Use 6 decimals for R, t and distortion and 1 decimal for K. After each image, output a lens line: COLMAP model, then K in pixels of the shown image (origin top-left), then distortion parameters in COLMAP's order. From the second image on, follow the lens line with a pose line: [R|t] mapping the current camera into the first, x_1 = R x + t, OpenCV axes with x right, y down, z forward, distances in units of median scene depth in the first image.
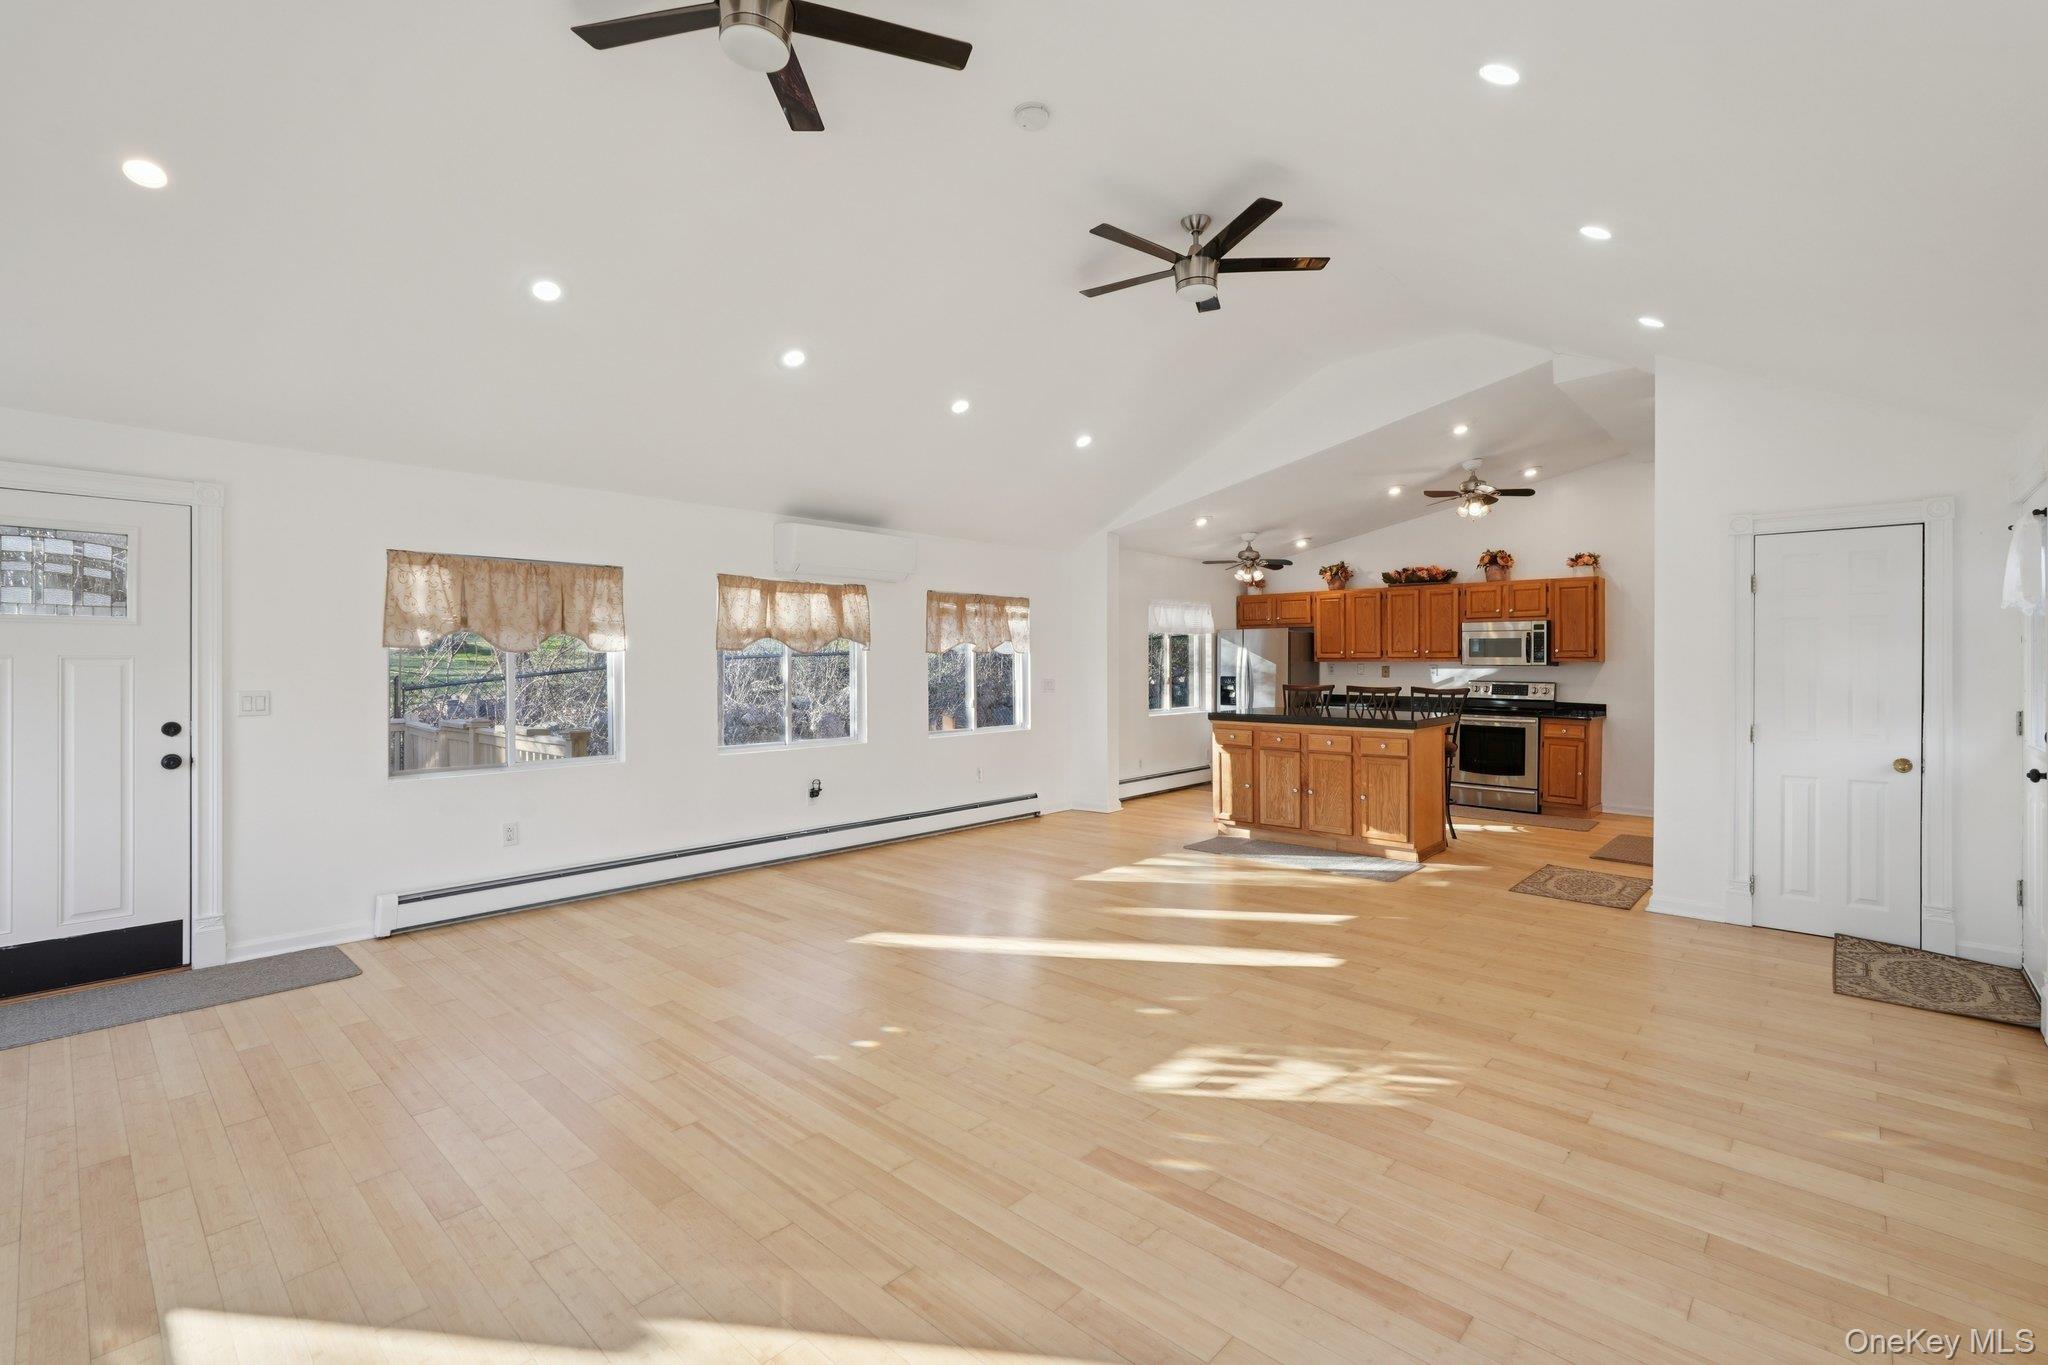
lens RADIAL K [[907.5, 0, 1020.4], [0, 907.5, 661.0], [0, 0, 1]] dist [-0.009026, 0.001747]
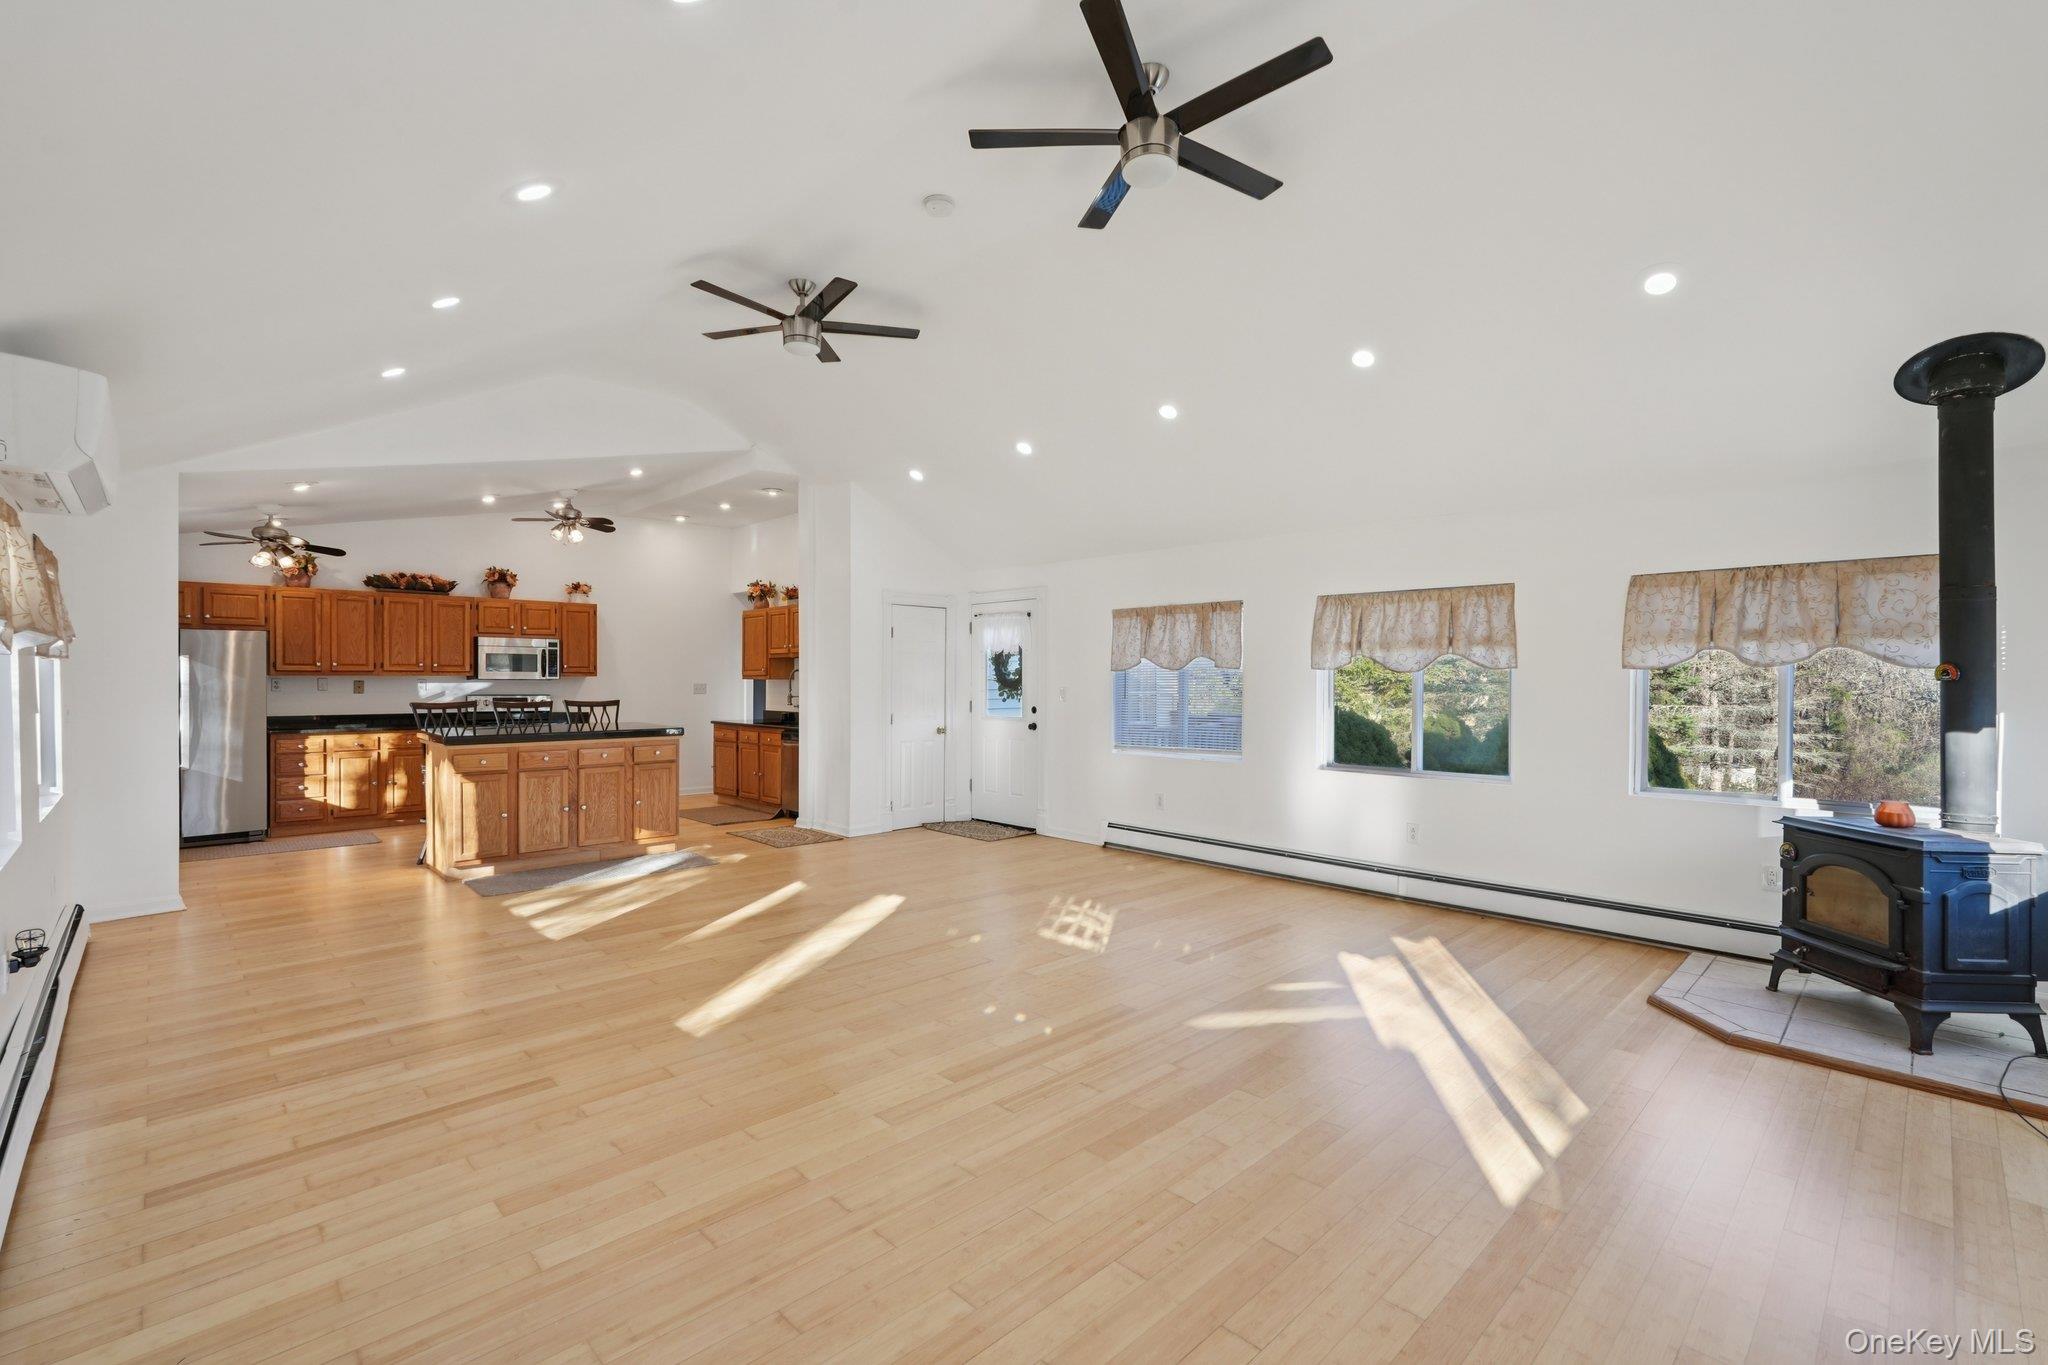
lens RADIAL K [[907.5, 0, 1020.0], [0, 907.5, 692.0], [0, 0, 1]] dist [-0.009026, 0.001747]
pose [[0.057761, -0.015590, 0.998209, -0.574418], [-0.006350, 0.999852, 0.015983, -0.001217], [-0.998310, -0.007262, 0.057654, 0.415985]]
